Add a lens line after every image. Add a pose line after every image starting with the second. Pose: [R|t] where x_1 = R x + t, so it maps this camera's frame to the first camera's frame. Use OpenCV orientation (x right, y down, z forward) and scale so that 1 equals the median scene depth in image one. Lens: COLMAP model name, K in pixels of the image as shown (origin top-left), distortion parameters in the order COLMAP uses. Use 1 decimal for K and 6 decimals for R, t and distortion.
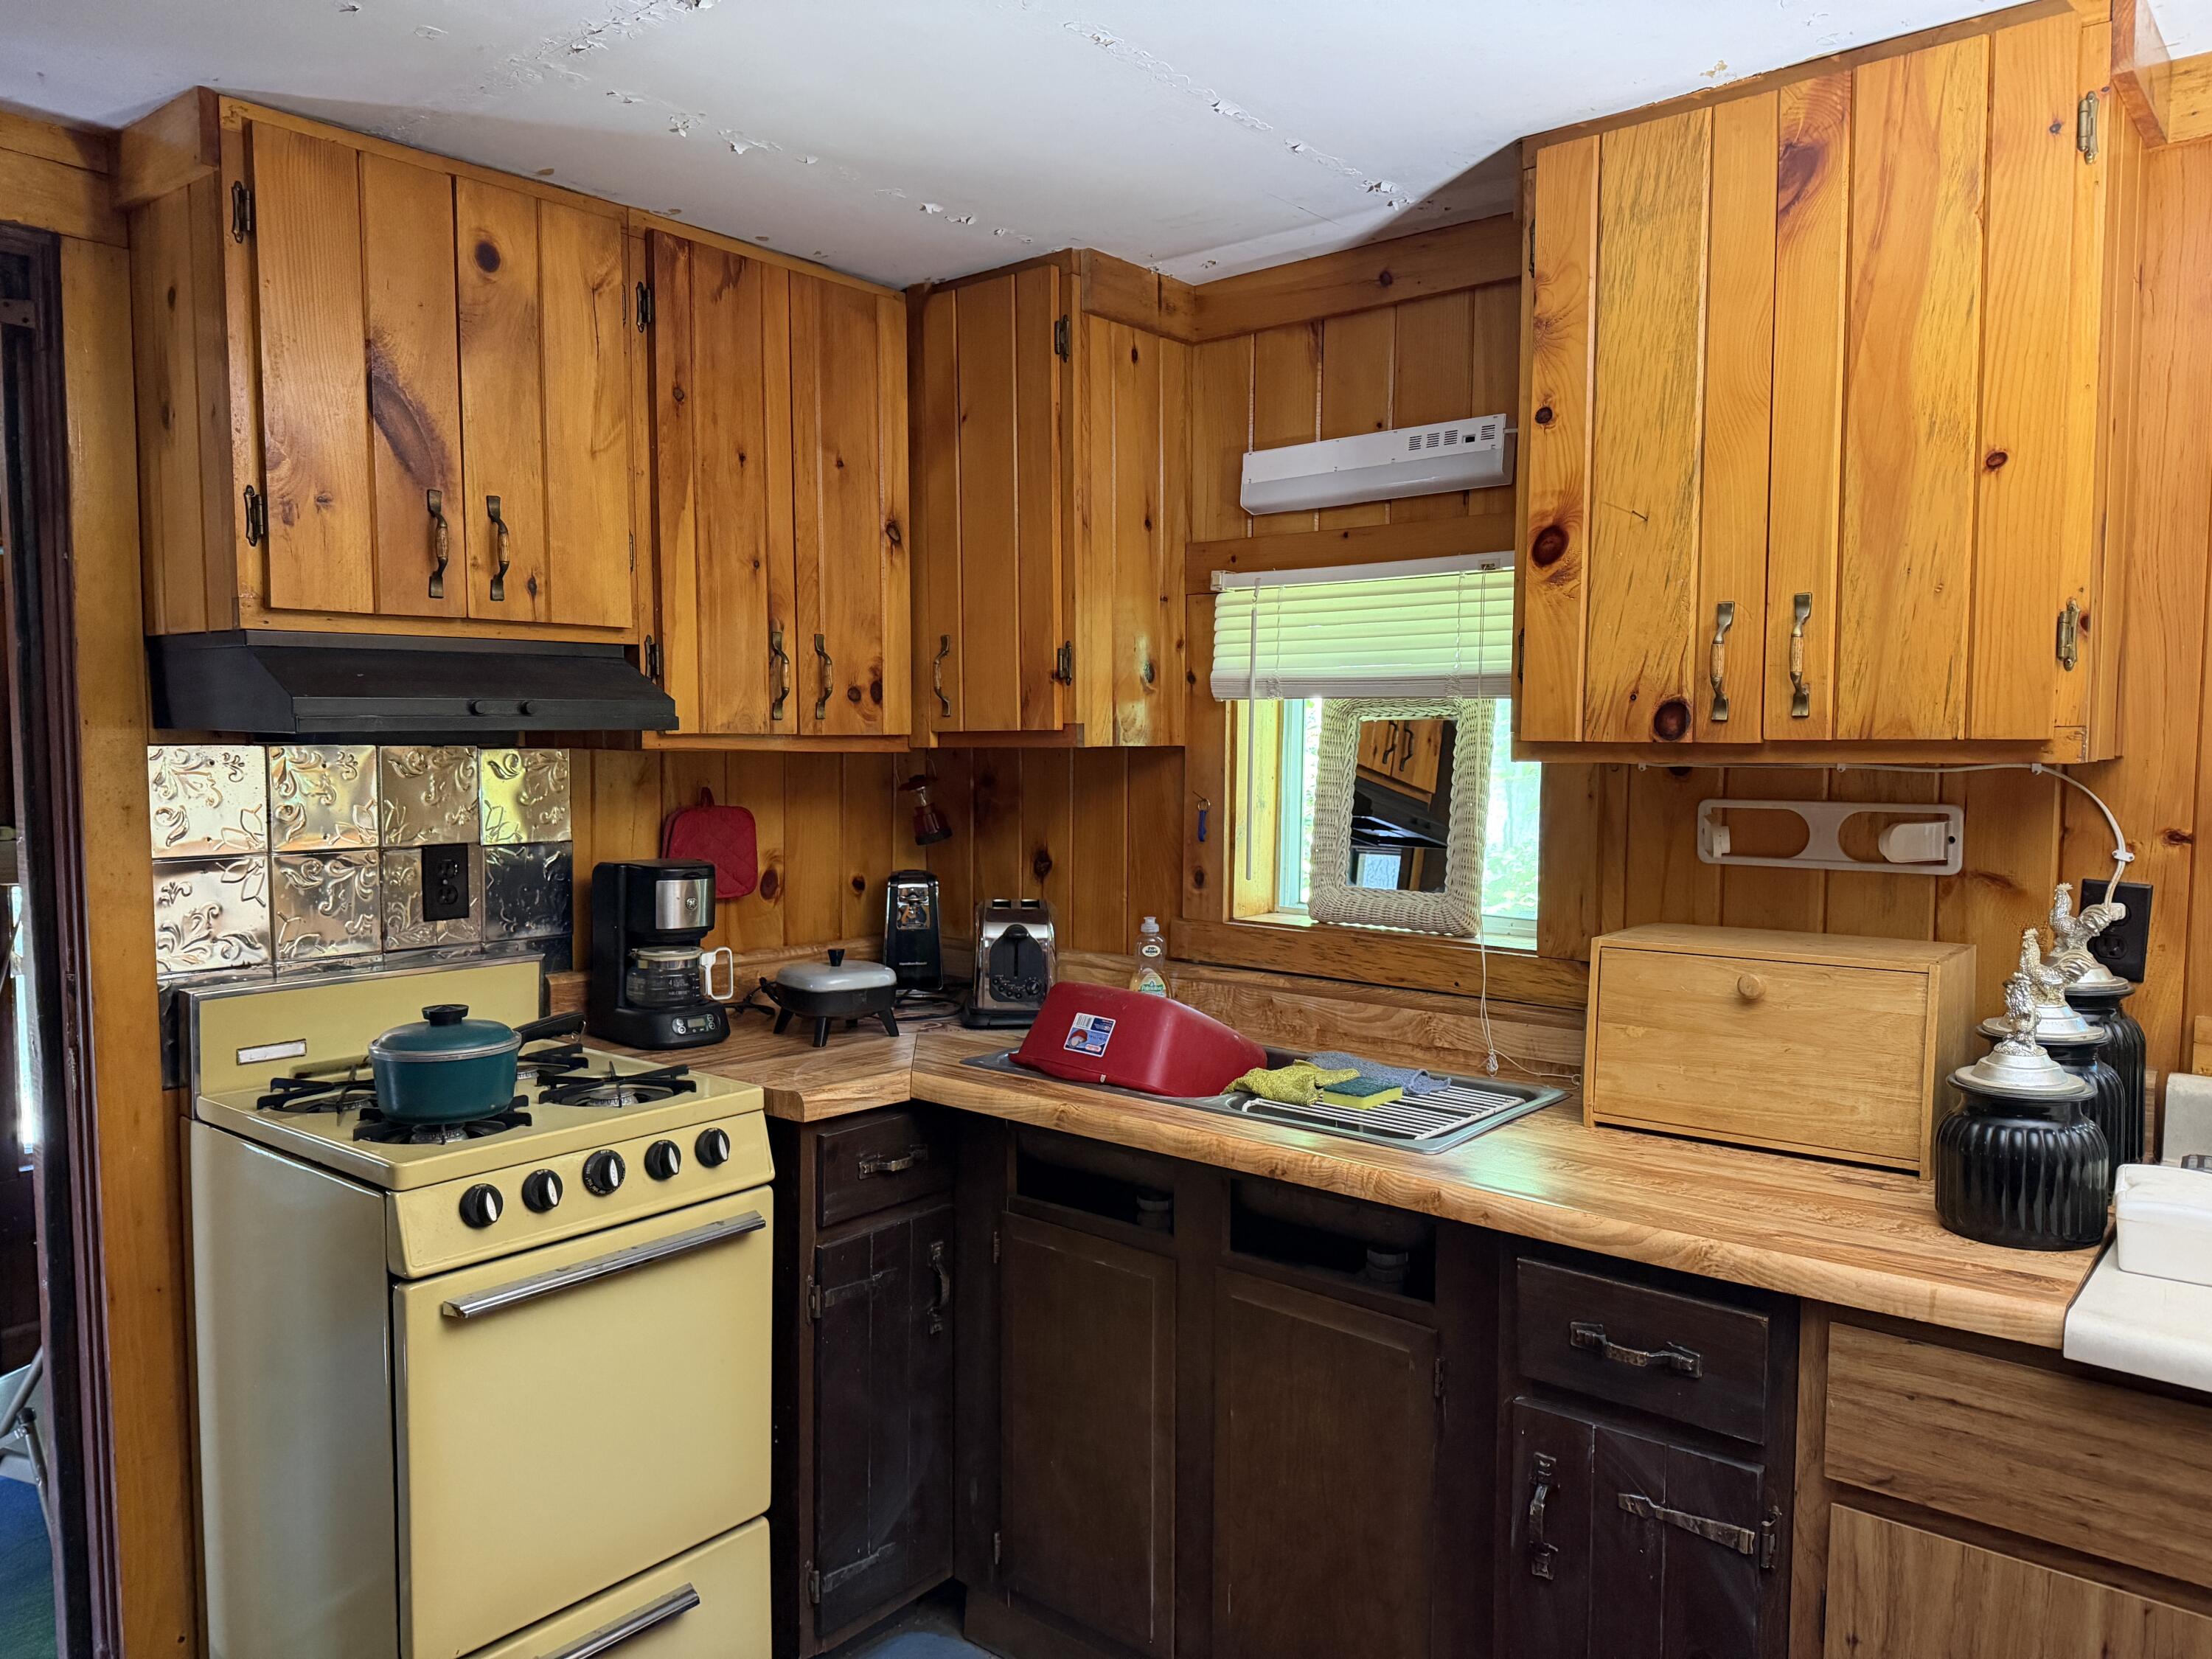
lens RADIAL K [[1545.2, 0, 1108.7], [0, 1545.2, 835.8], [0, 0, 1]] dist [0.075678, -0.100624]
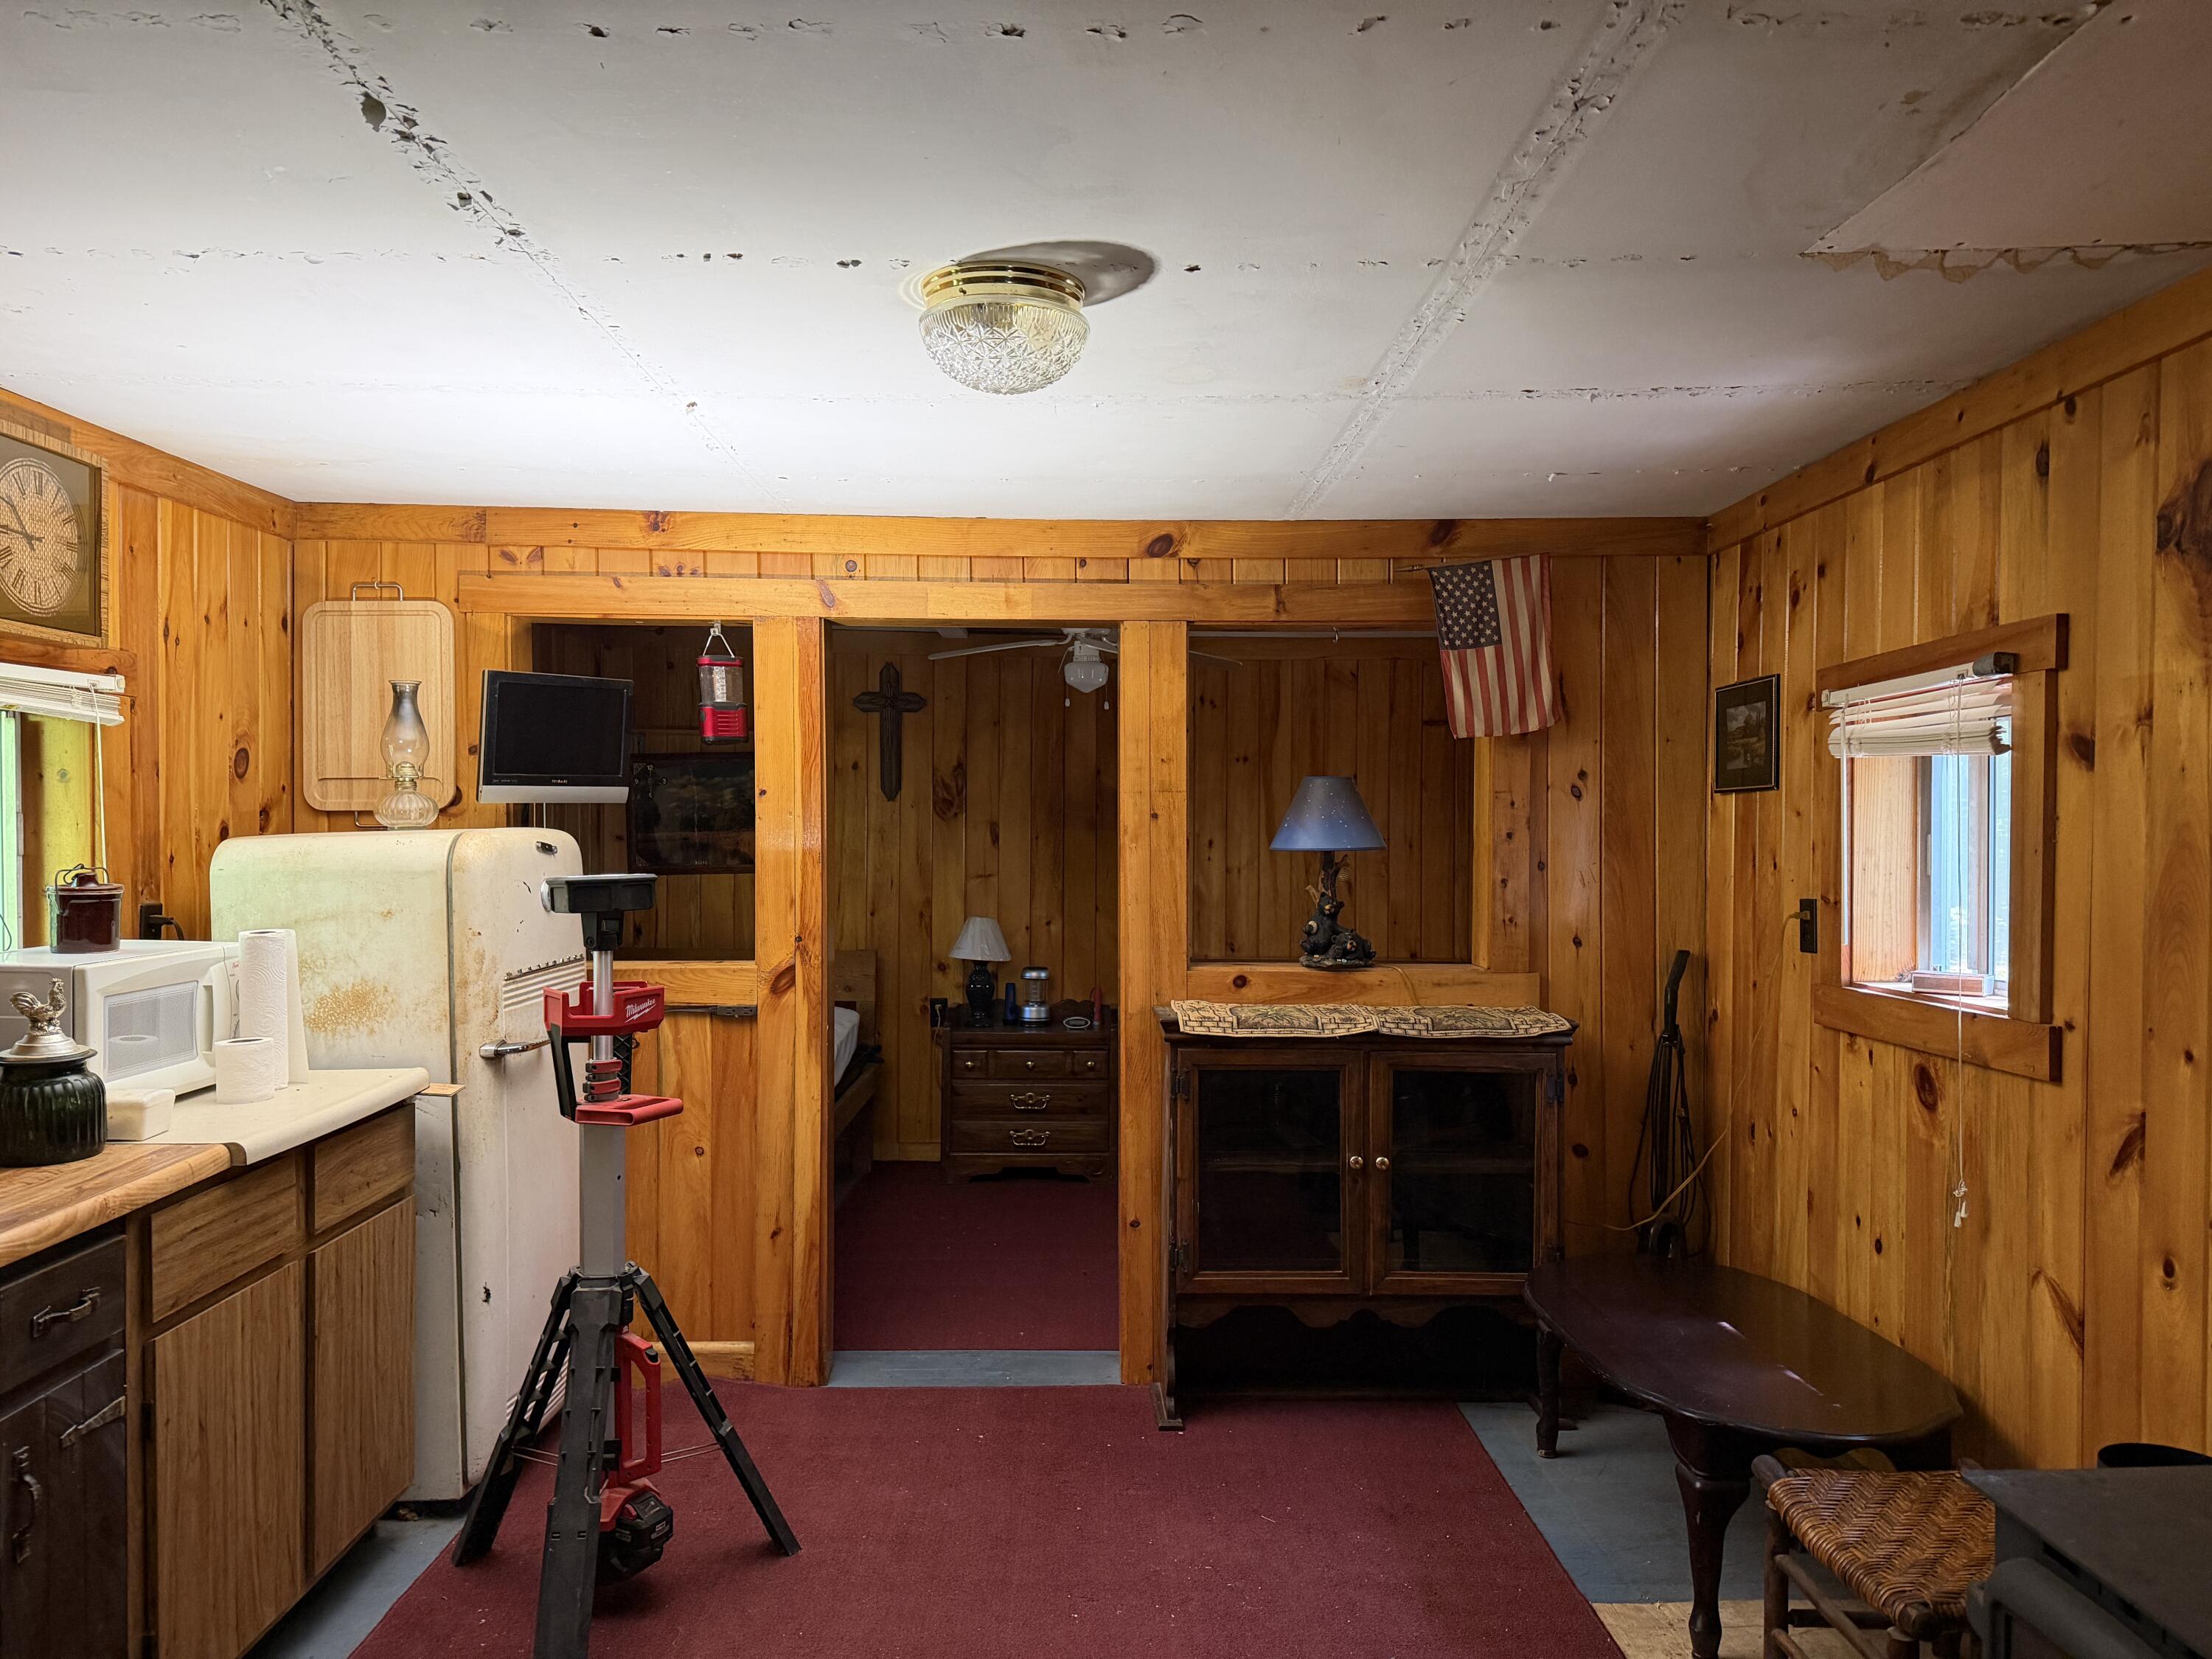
lens RADIAL K [[1545.2, 0, 1108.7], [0, 1545.2, 835.8], [0, 0, 1]] dist [0.075678, -0.100624]
pose [[-0.654139, -0.010313, 0.756304, -0.841198], [0.052297, 0.996897, 0.058826, -0.057770], [-0.754564, 0.078033, -0.651570, 0.850123]]
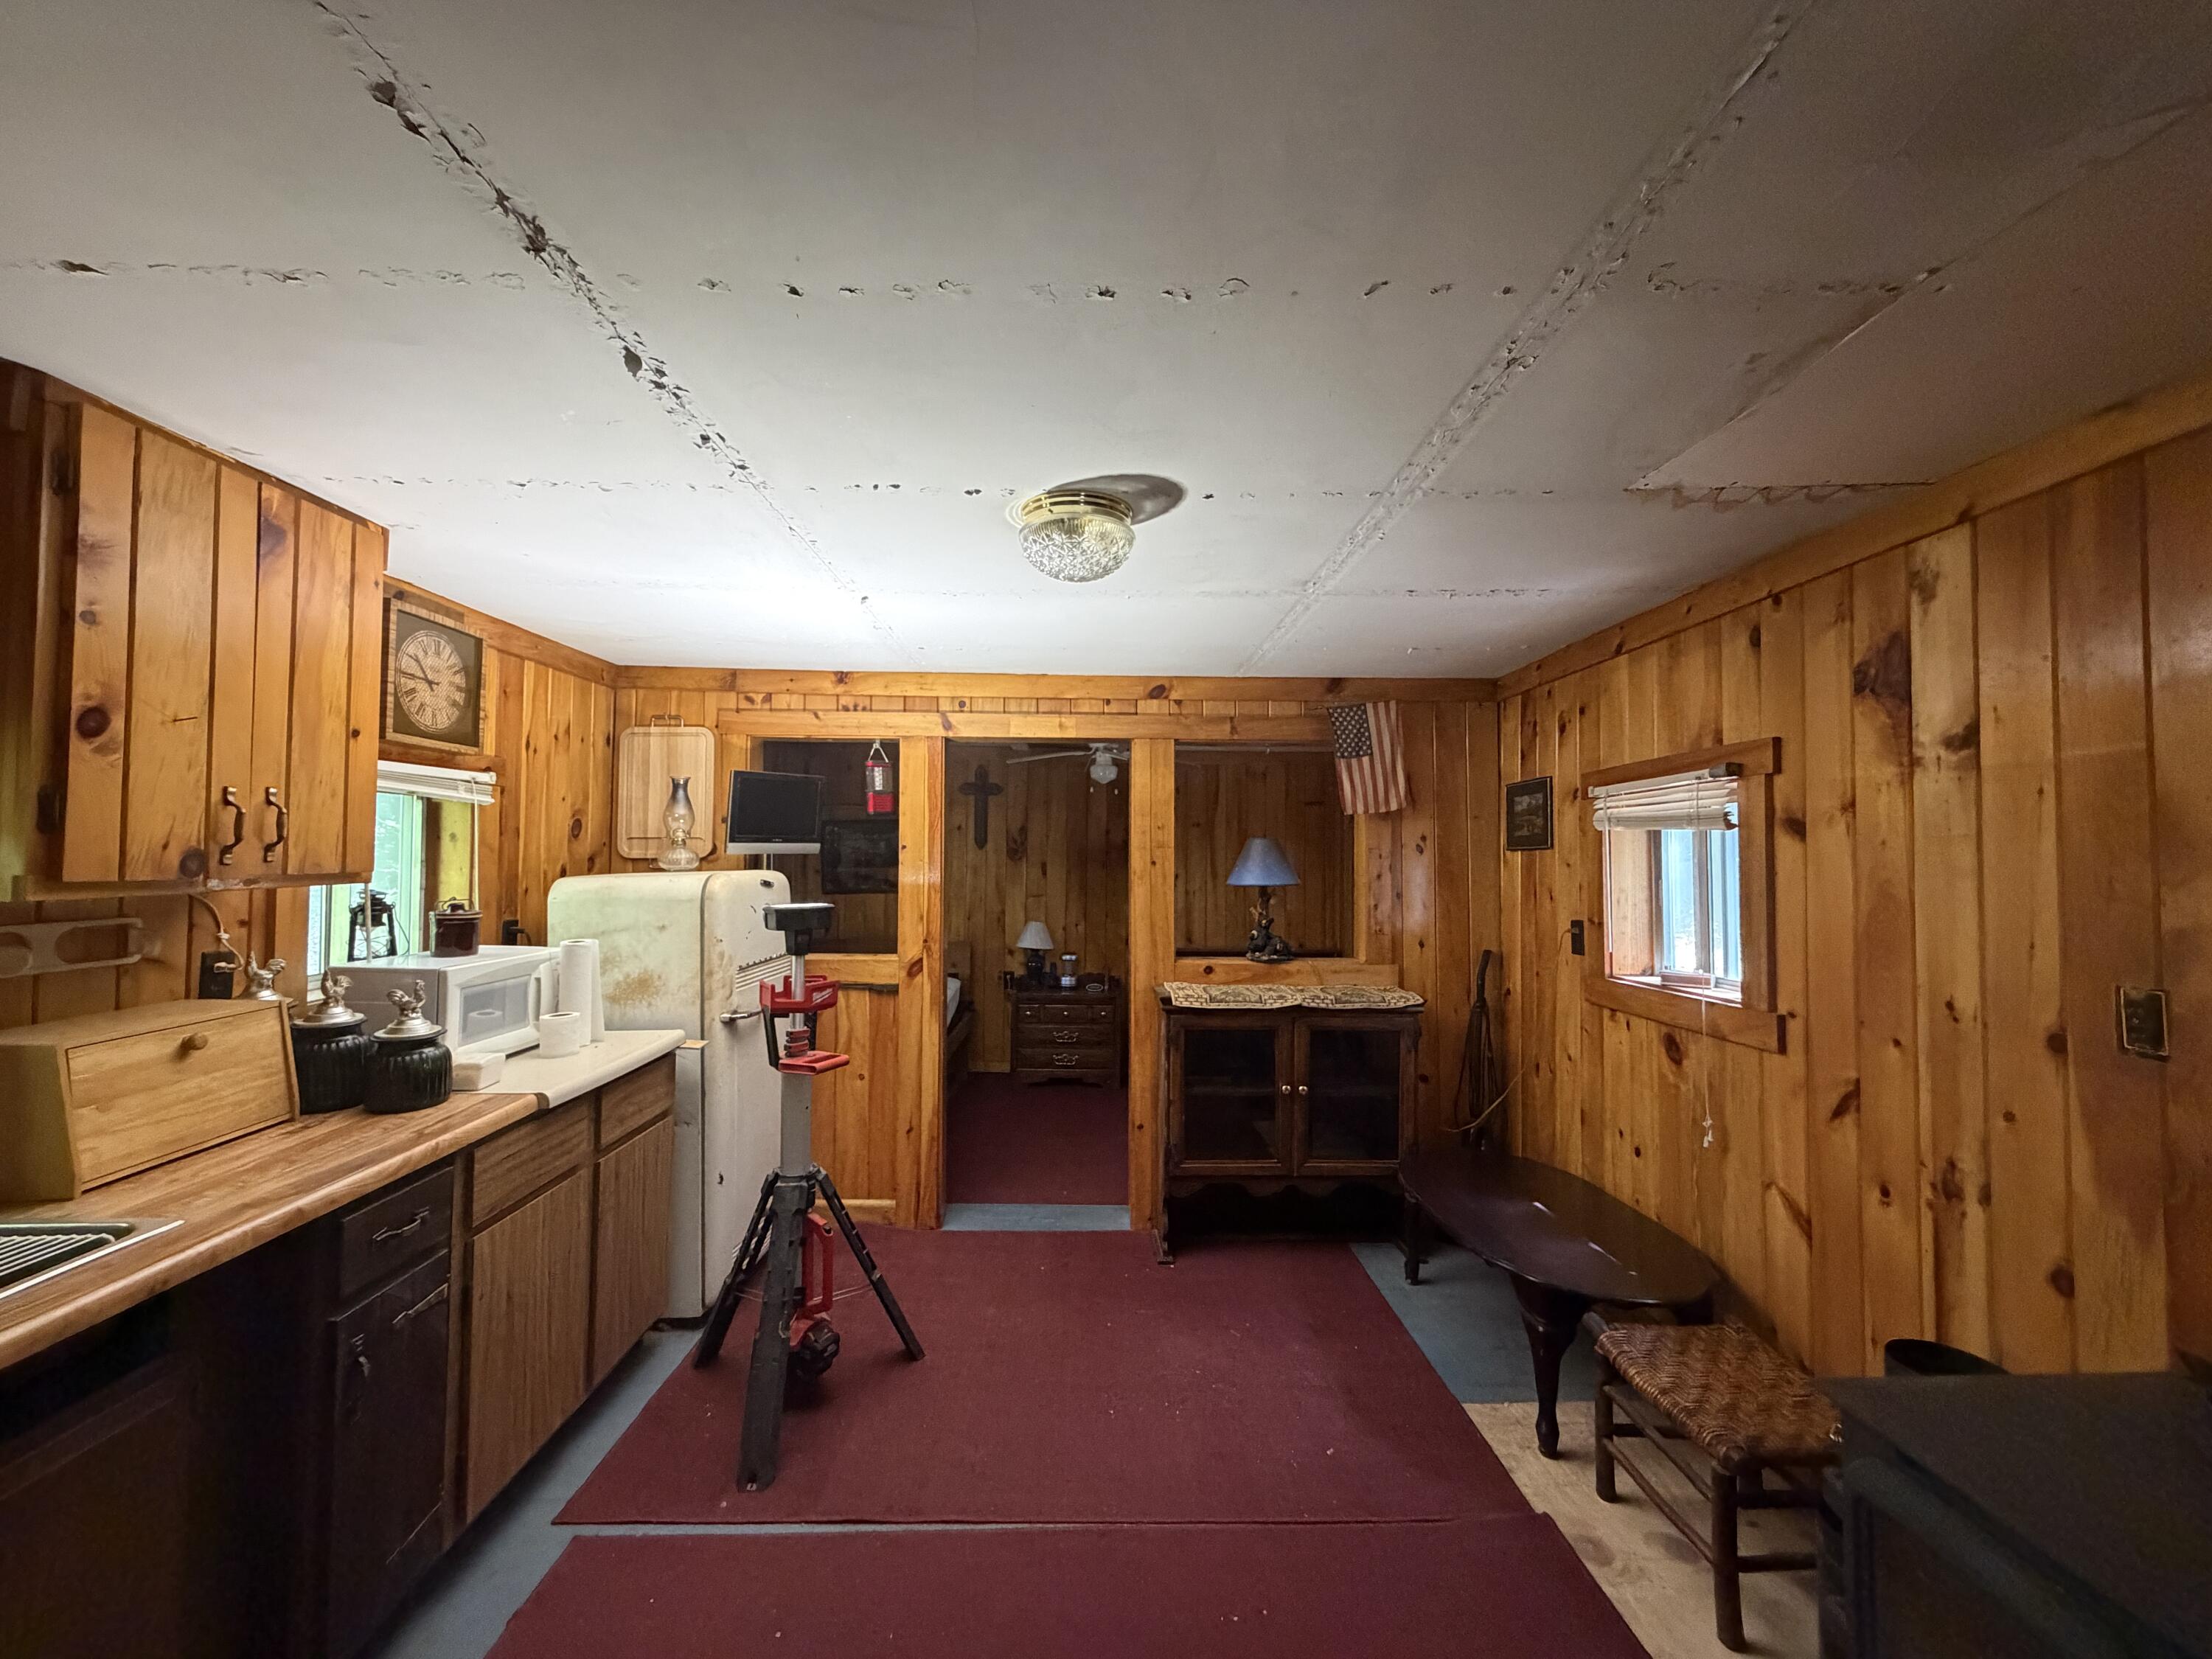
lens RADIAL K [[880.9, 0, 1098.8], [0, 880.9, 823.5], [0, 0, 1]] dist [0.001088, 0.000106]
pose [[-0.653560, 0.022524, 0.756539, -0.672486], [0.048118, 0.998772, 0.011832, -0.068259], [-0.755343, 0.044136, -0.653841, 0.761639]]
